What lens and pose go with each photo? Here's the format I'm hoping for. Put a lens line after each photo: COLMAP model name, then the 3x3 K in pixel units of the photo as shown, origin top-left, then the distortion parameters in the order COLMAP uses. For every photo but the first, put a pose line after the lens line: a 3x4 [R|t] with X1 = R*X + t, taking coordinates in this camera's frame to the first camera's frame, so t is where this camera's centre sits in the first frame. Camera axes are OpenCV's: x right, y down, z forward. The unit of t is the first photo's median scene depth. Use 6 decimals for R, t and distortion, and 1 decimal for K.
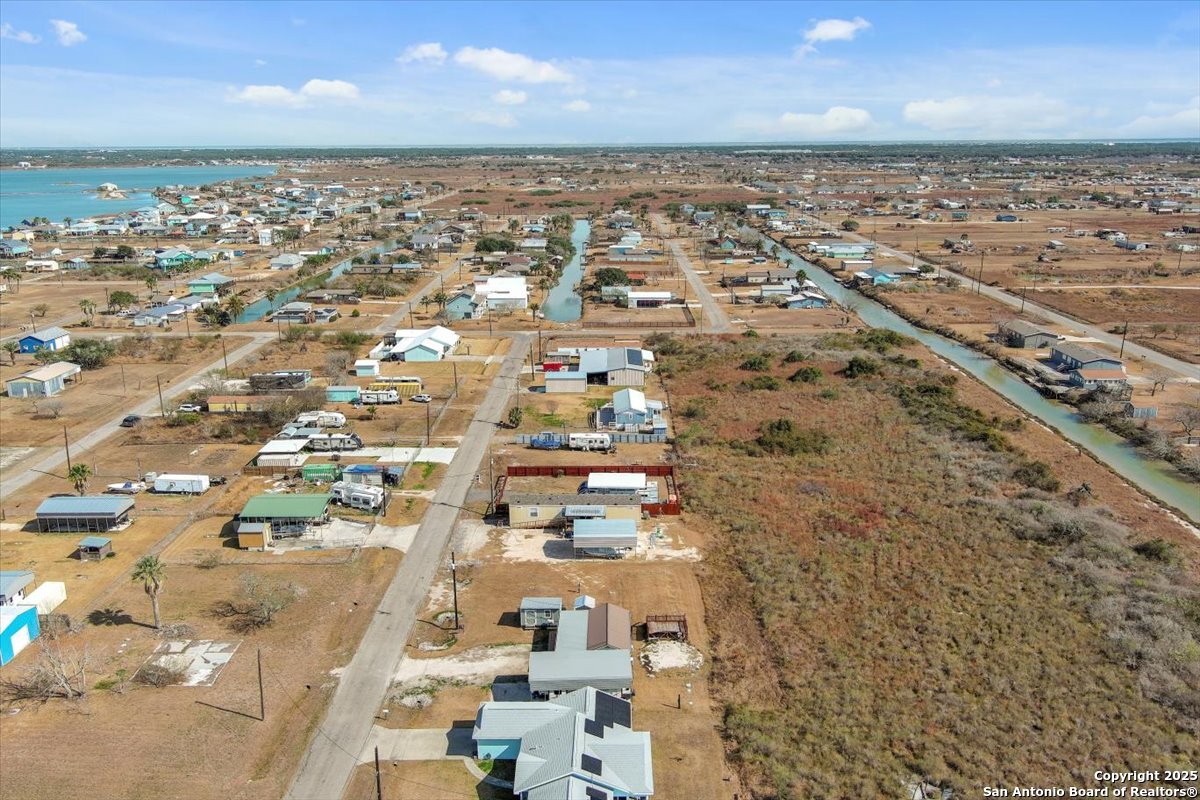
lens RADIAL K [[926.7, 0, 600.0], [0, 926.7, 400.0], [0, 0, 1]] dist [0.010602, -0.005912]
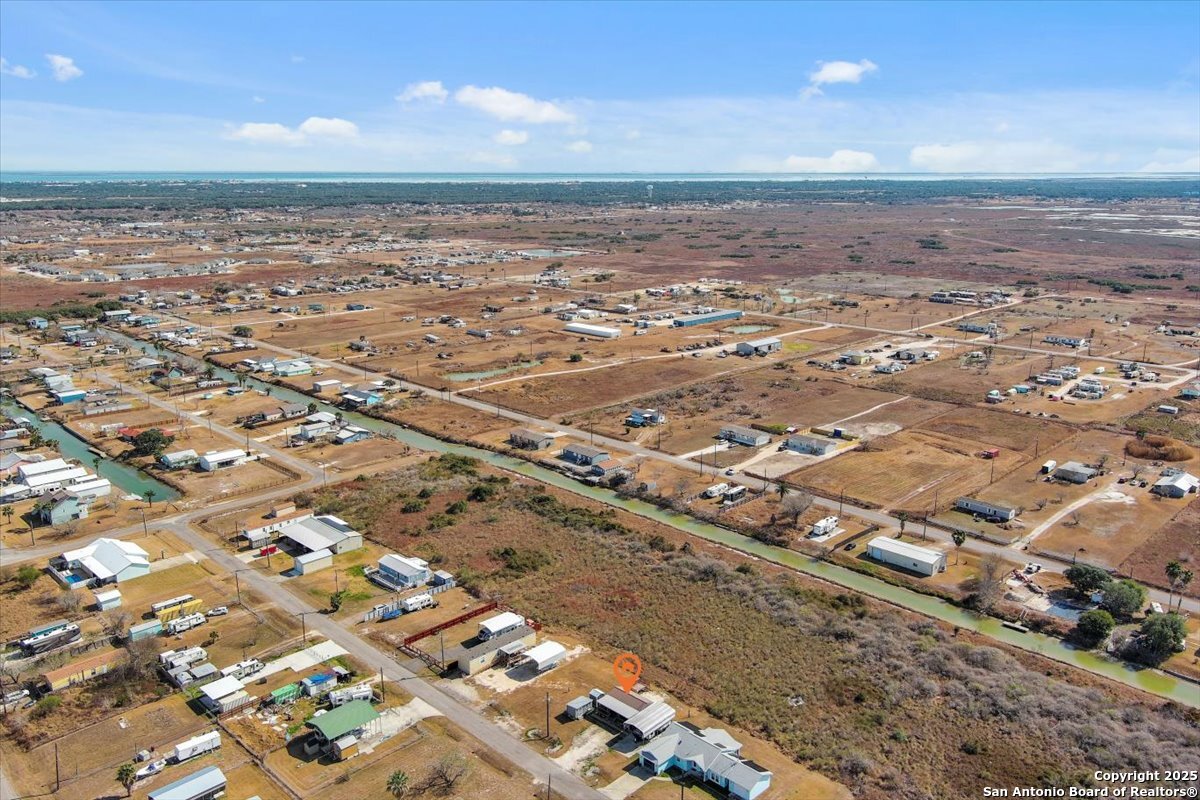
lens RADIAL K [[935.0, 0, 596.5], [0, 935.0, 397.2], [0, 0, 1]] dist [0.003899, 0.003667]
pose [[0.695845, -0.162423, 0.699584, -0.596523], [0.187710, 0.981363, 0.041138, -0.209158], [-0.693227, 0.102693, 0.713365, -0.176614]]
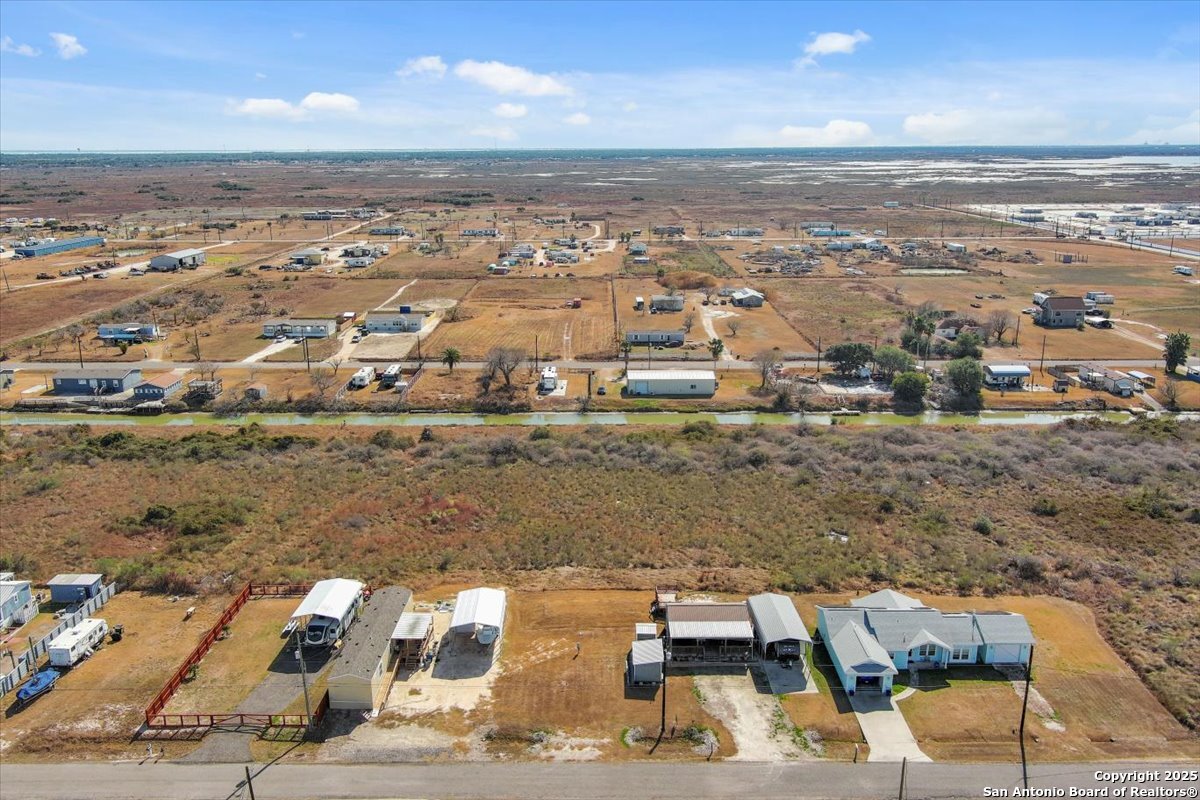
lens RADIAL K [[935.0, 0, 596.5], [0, 935.0, 397.2], [0, 0, 1]] dist [0.003899, 0.003667]
pose [[-0.005617, -0.254730, 0.966996, -0.446292], [0.275904, 0.929081, 0.246344, -0.127744], [-0.961169, 0.268182, 0.065062, 0.460488]]
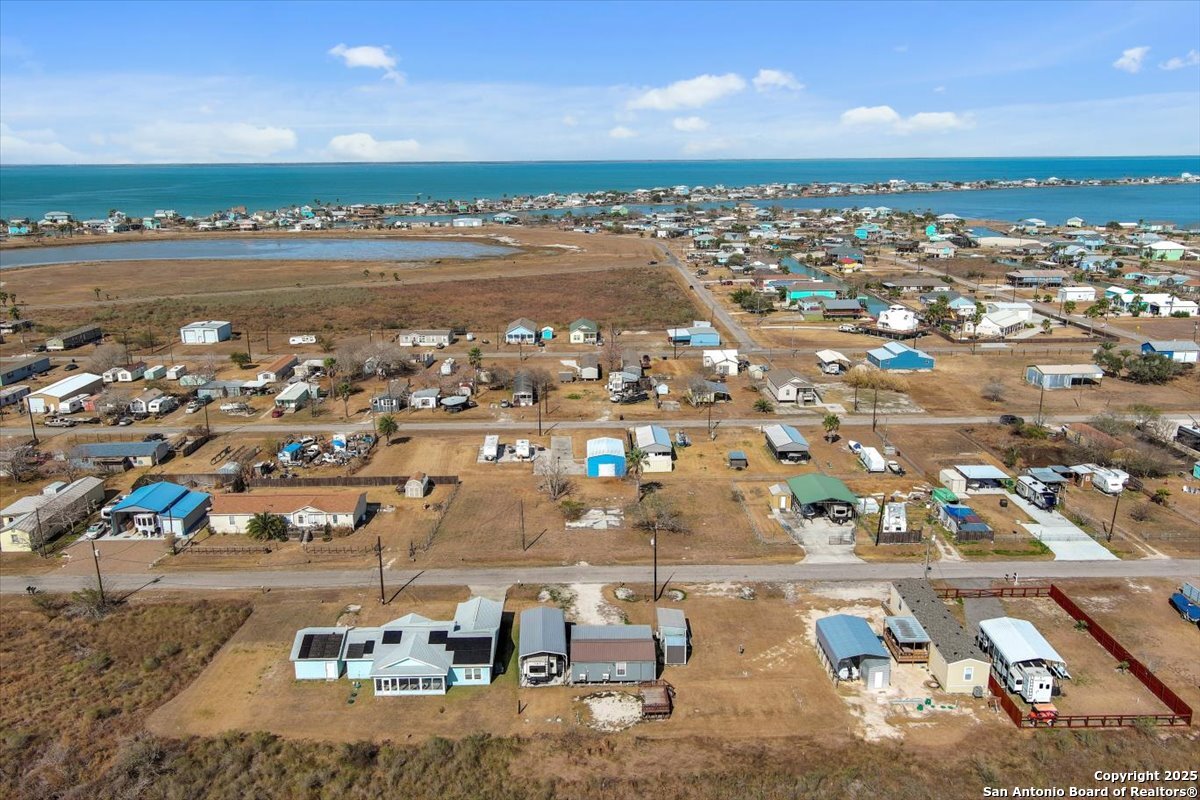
lens RADIAL K [[926.7, 0, 600.0], [0, 926.7, 400.0], [0, 0, 1]] dist [0.010602, -0.005912]
pose [[0.031535, 0.256651, -0.965990, 0.421148], [-0.264267, 0.934218, 0.239582, -0.110189], [0.963934, 0.247724, 0.097284, 0.384982]]
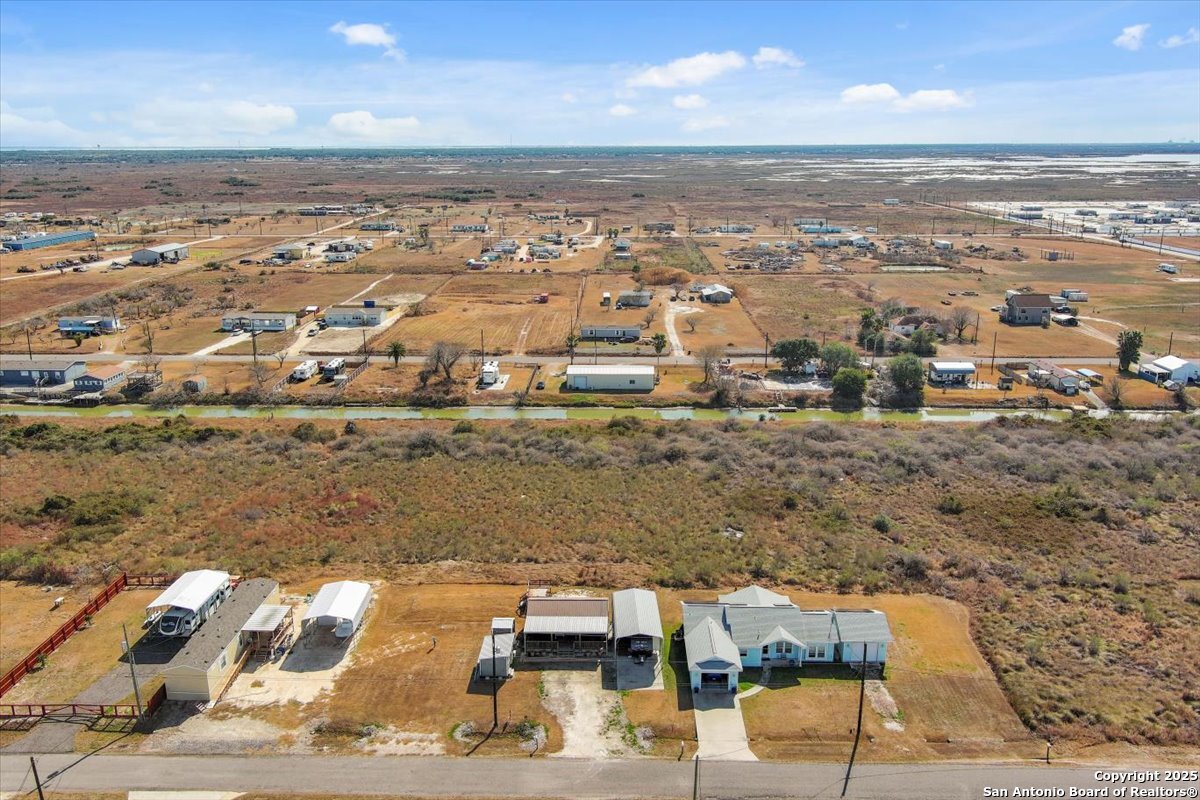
lens RADIAL K [[935.0, 0, 596.5], [0, 935.0, 397.2], [0, 0, 1]] dist [0.003899, 0.003667]
pose [[0.012931, -0.257342, 0.966234, -0.441327], [0.274373, 0.930137, 0.244057, -0.101470], [-0.961536, 0.261953, 0.082635, 0.383465]]
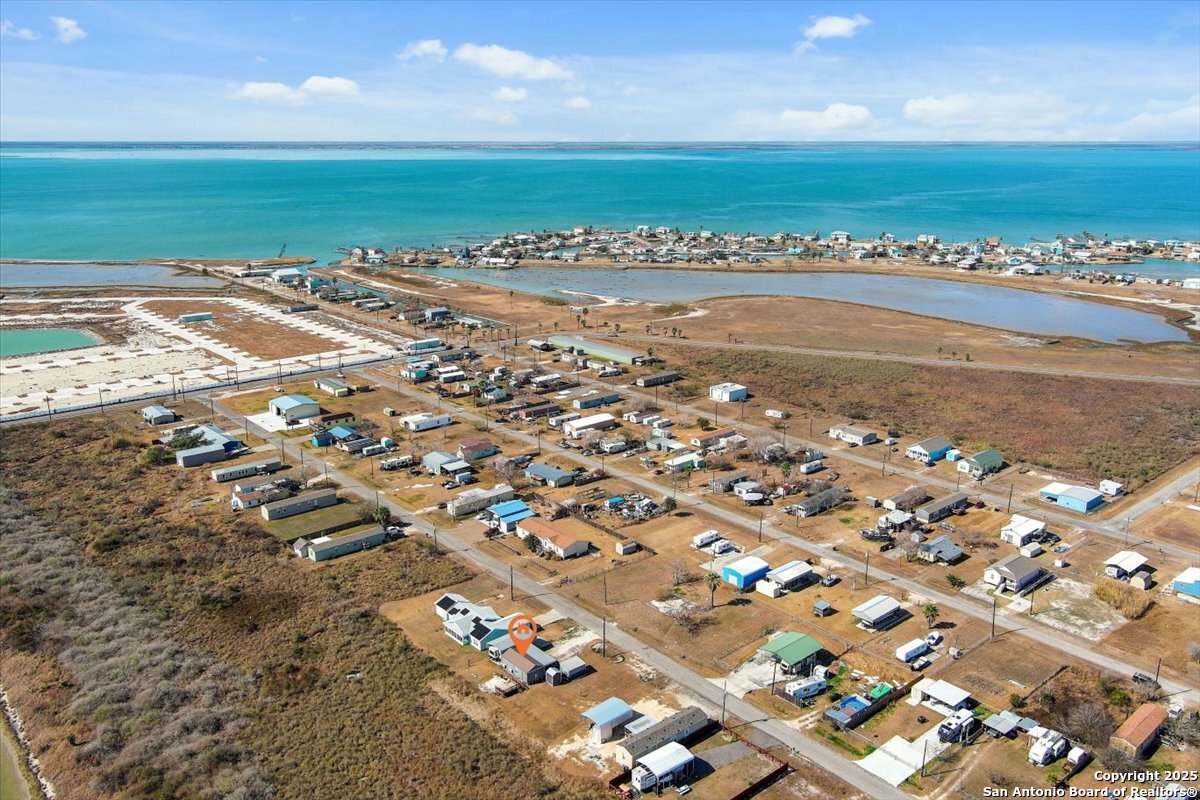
lens RADIAL K [[935.0, 0, 596.5], [0, 935.0, 397.2], [0, 0, 1]] dist [0.003899, 0.003667]
pose [[-0.748893, 0.177250, -0.638547, 0.487869], [-0.177766, 0.874520, 0.451236, -0.533551], [0.638404, 0.451439, -0.623413, 0.966678]]
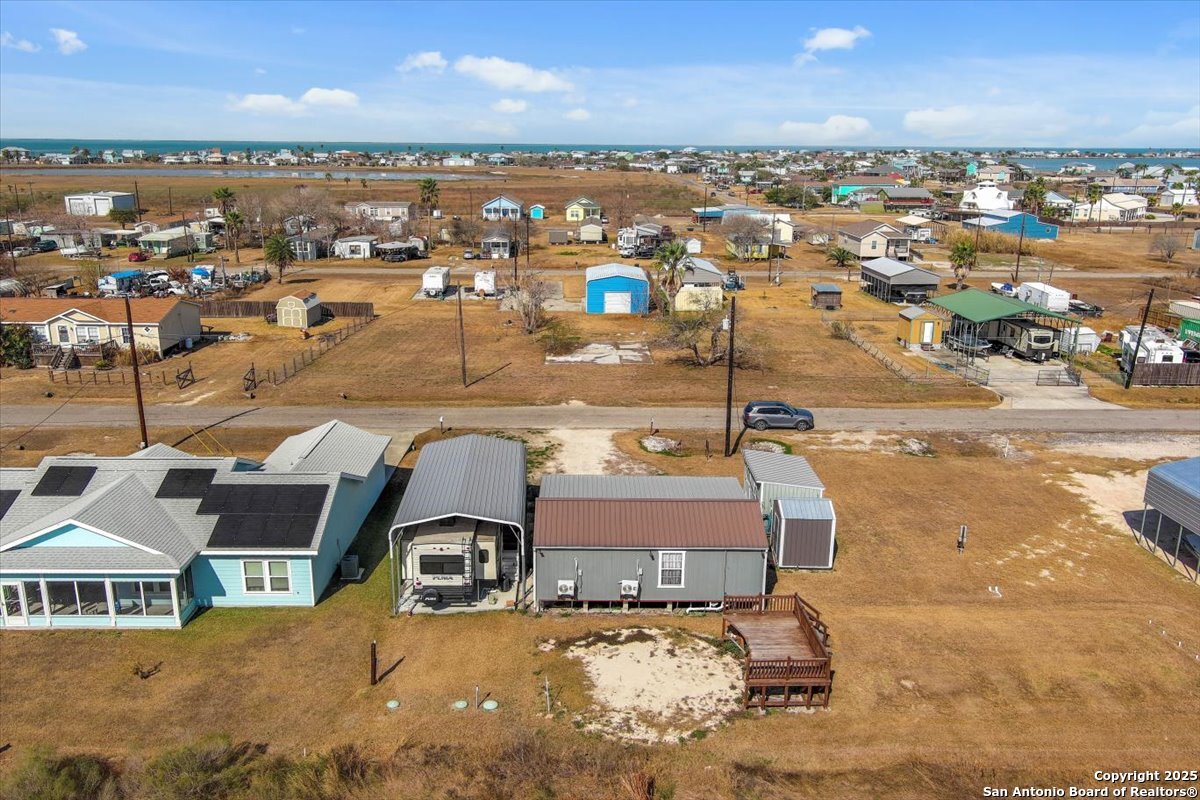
lens RADIAL K [[935.0, 0, 596.5], [0, 935.0, 397.2], [0, 0, 1]] dist [0.003899, 0.003667]
pose [[0.024843, 0.269960, -0.962551, 0.167360], [-0.277183, 0.926957, 0.252823, 0.052967], [0.960496, 0.260522, 0.097856, 0.434815]]
